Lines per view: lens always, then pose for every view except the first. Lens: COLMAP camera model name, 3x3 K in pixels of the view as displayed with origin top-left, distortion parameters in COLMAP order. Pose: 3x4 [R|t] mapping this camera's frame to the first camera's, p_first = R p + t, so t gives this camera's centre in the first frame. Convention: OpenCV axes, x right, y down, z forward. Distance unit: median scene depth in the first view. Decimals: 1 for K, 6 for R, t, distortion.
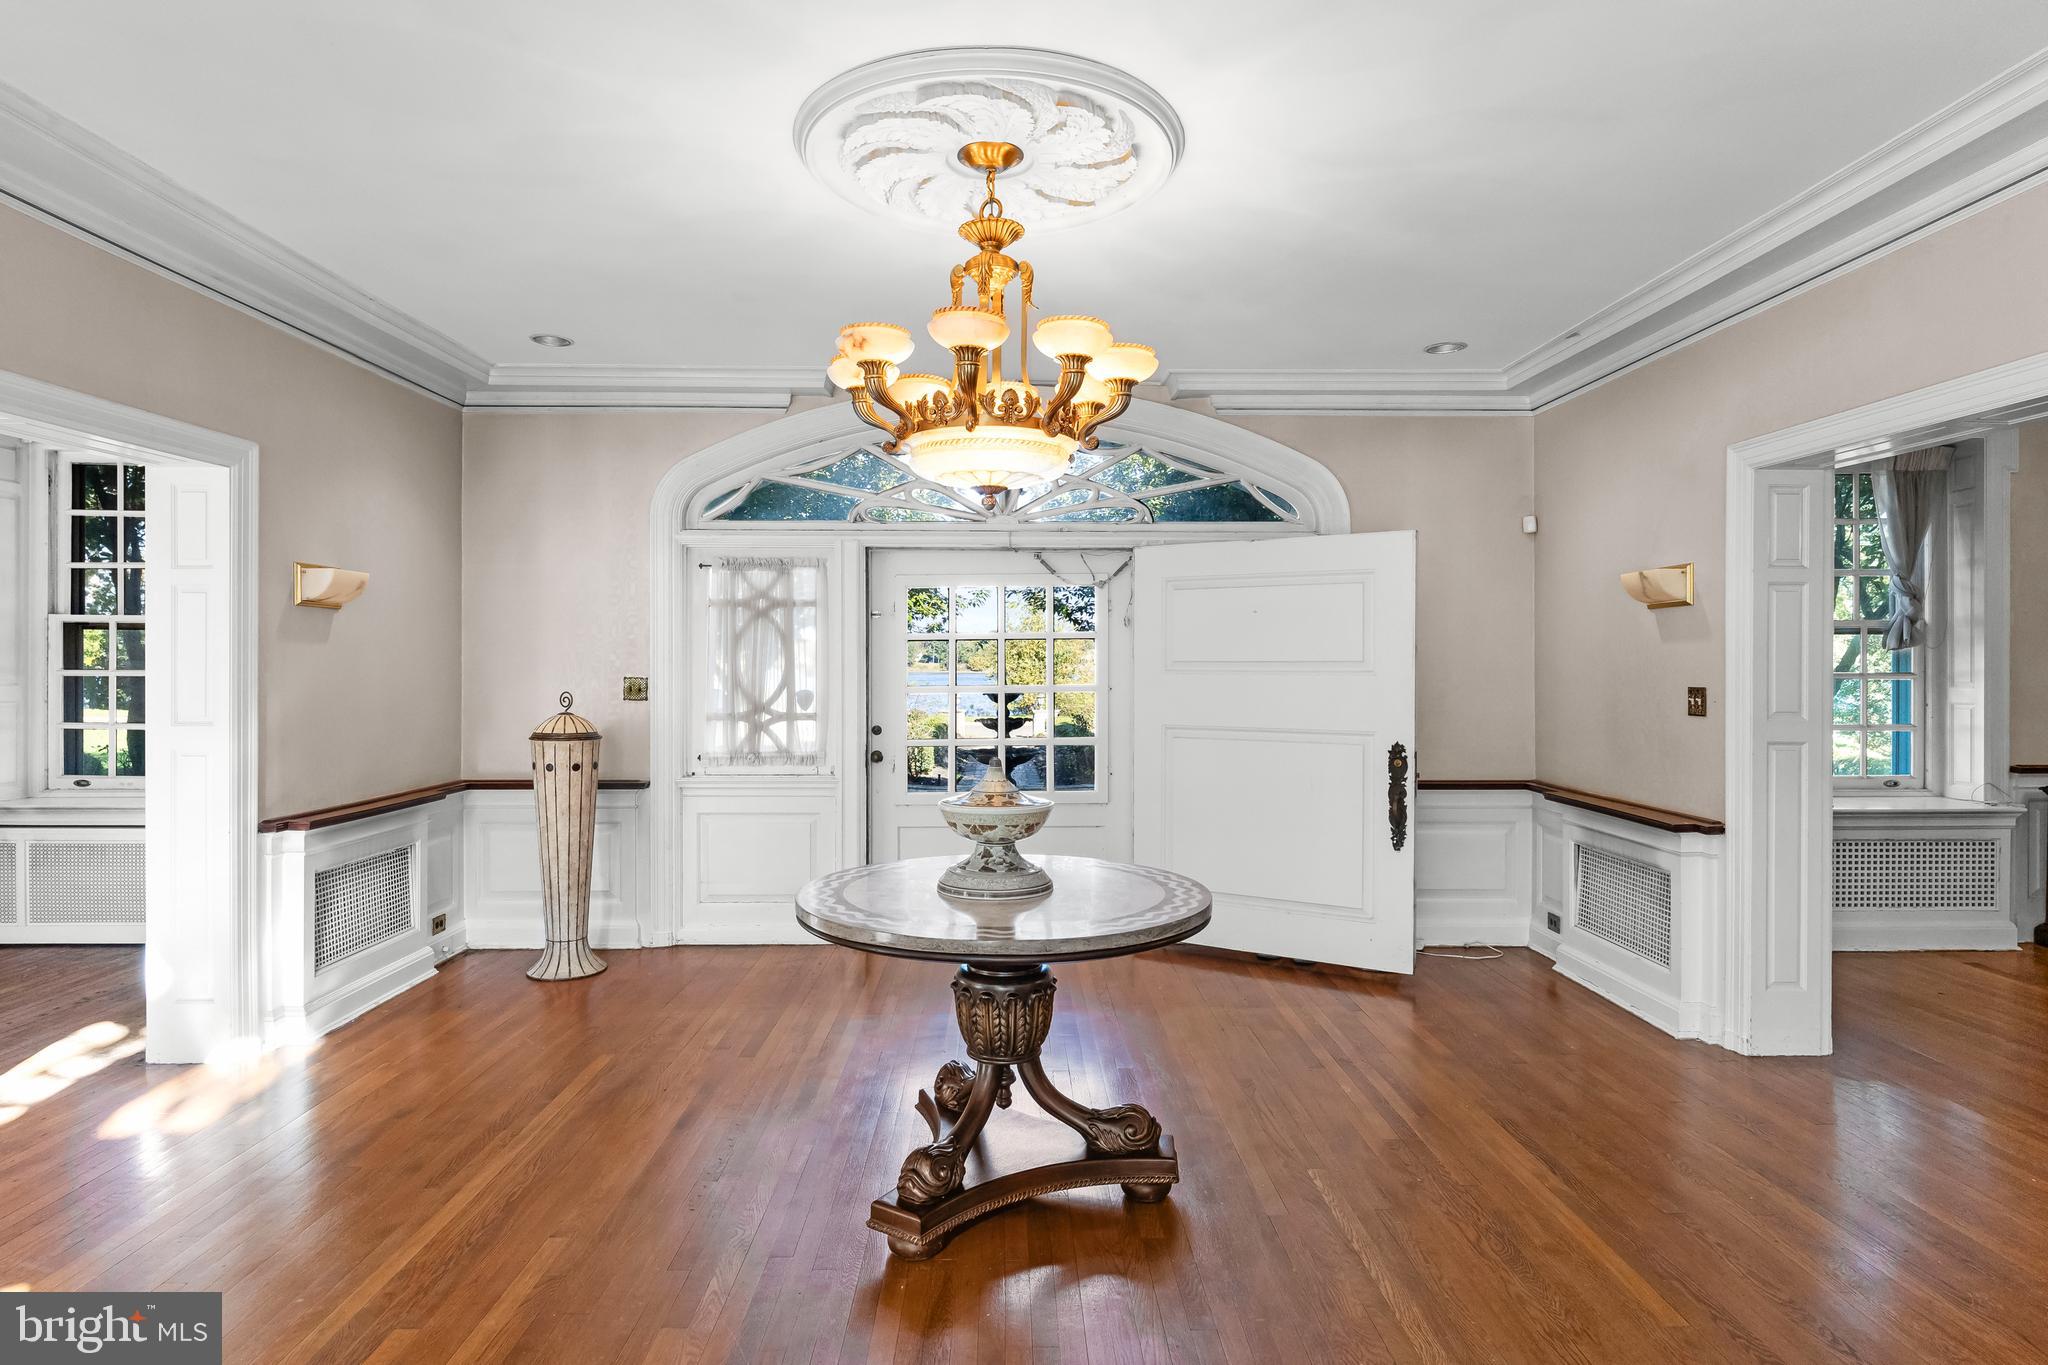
lens RADIAL K [[1130.5, 0, 986.9], [0, 1130.5, 664.8], [0, 0, 1]] dist [0.012286, -0.000695]
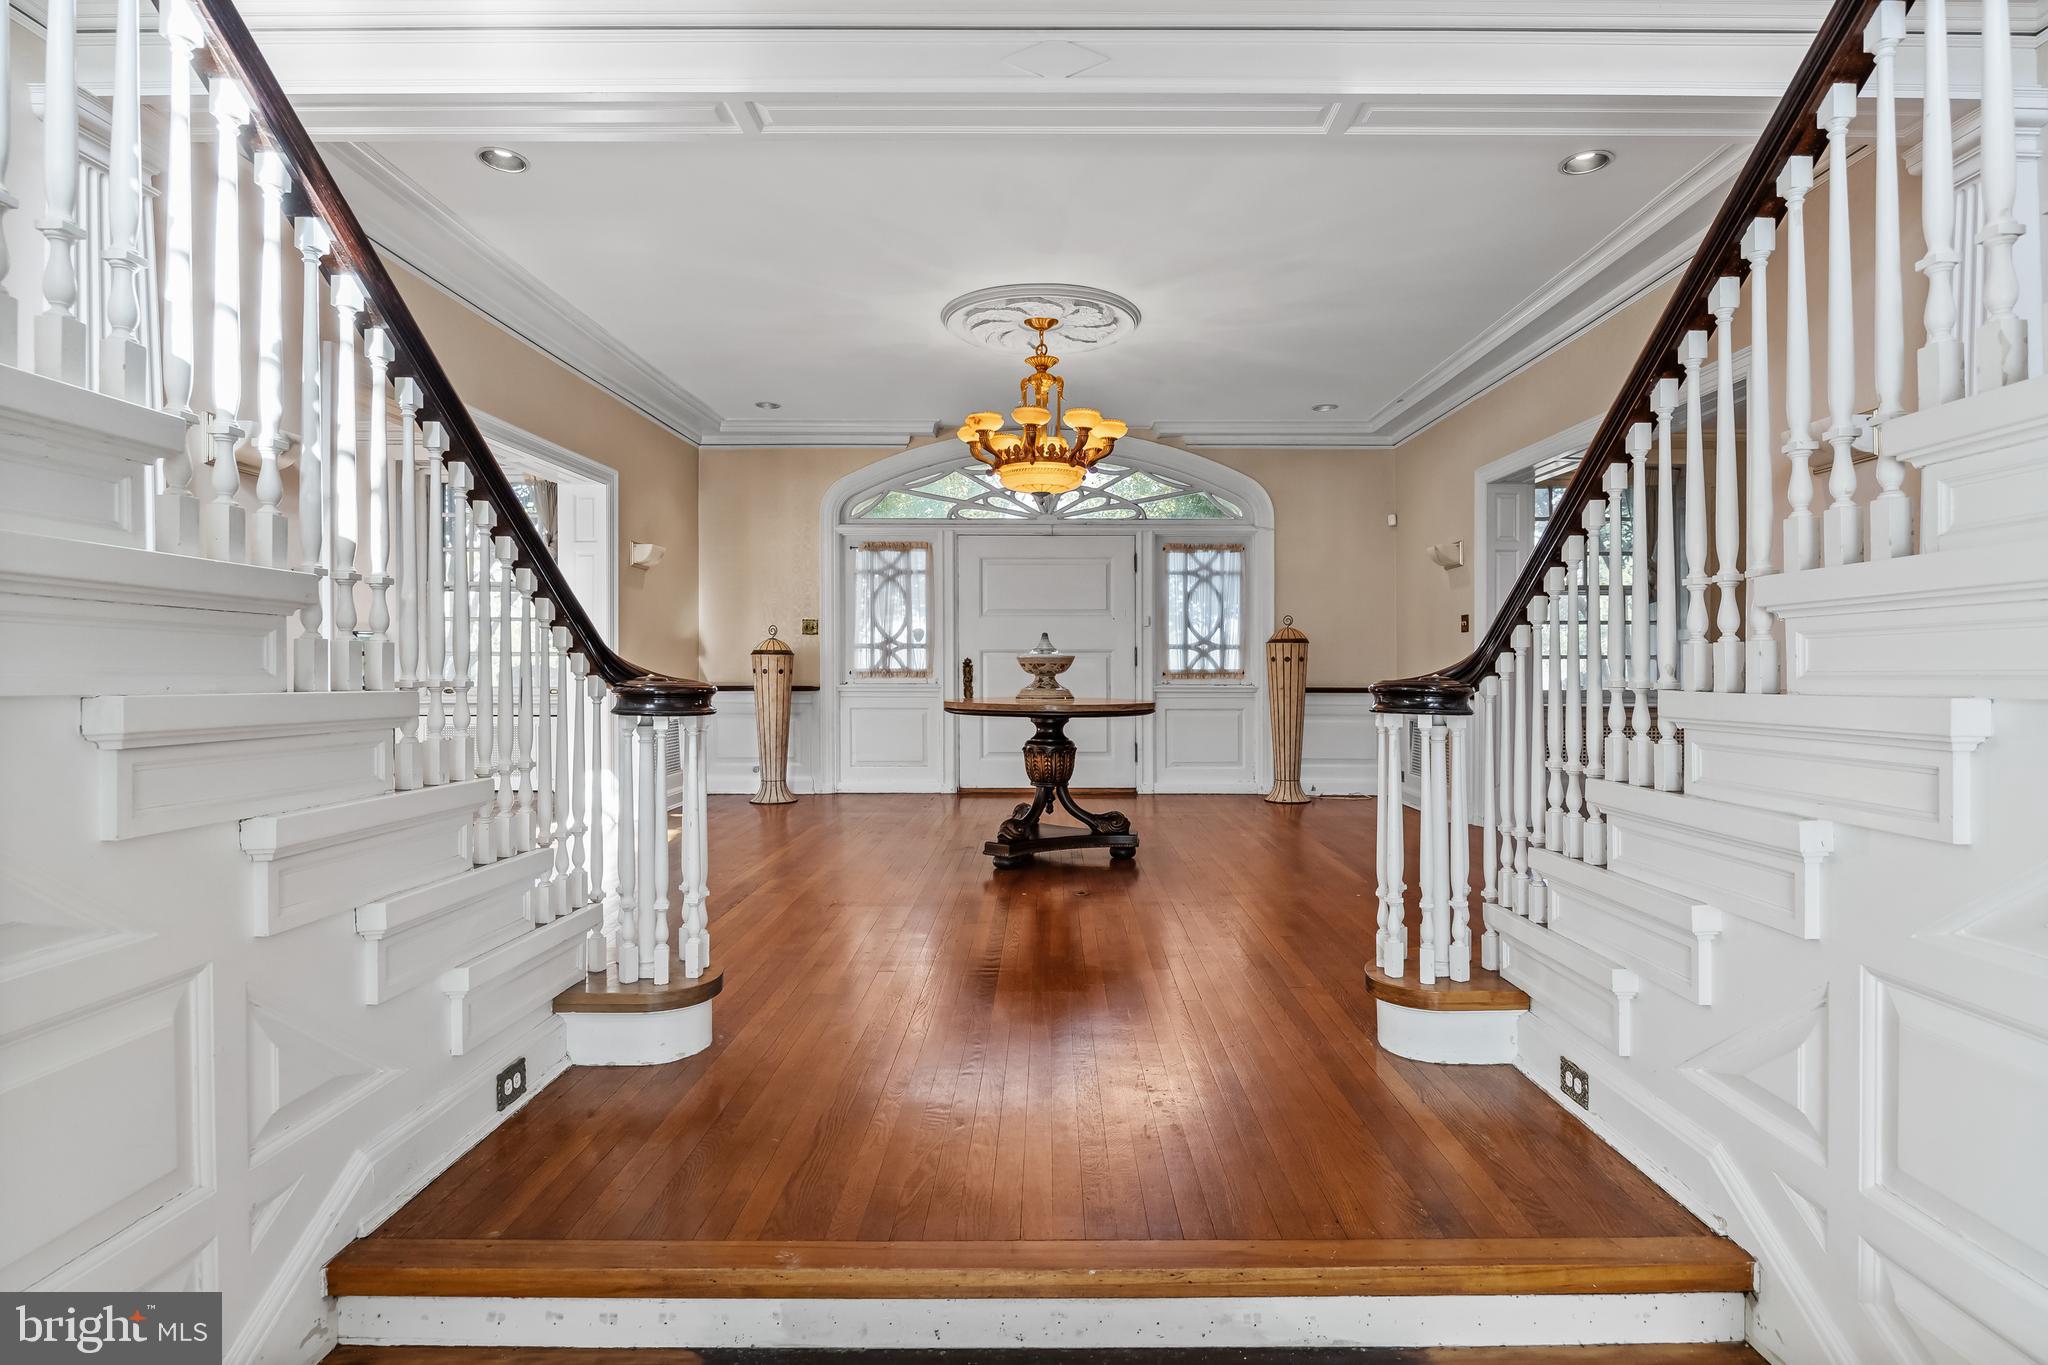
lens RADIAL K [[1112.3, 0, 1031.7], [0, 1112.3, 688.3], [0, 0, 1]] dist [0.000293, 0.000562]
pose [[0.999996, -0.002659, 0.001051, -0.016635], [0.002651, 0.999963, 0.008159, 0.159629], [-0.001072, -0.008156, 0.999966, -0.892060]]
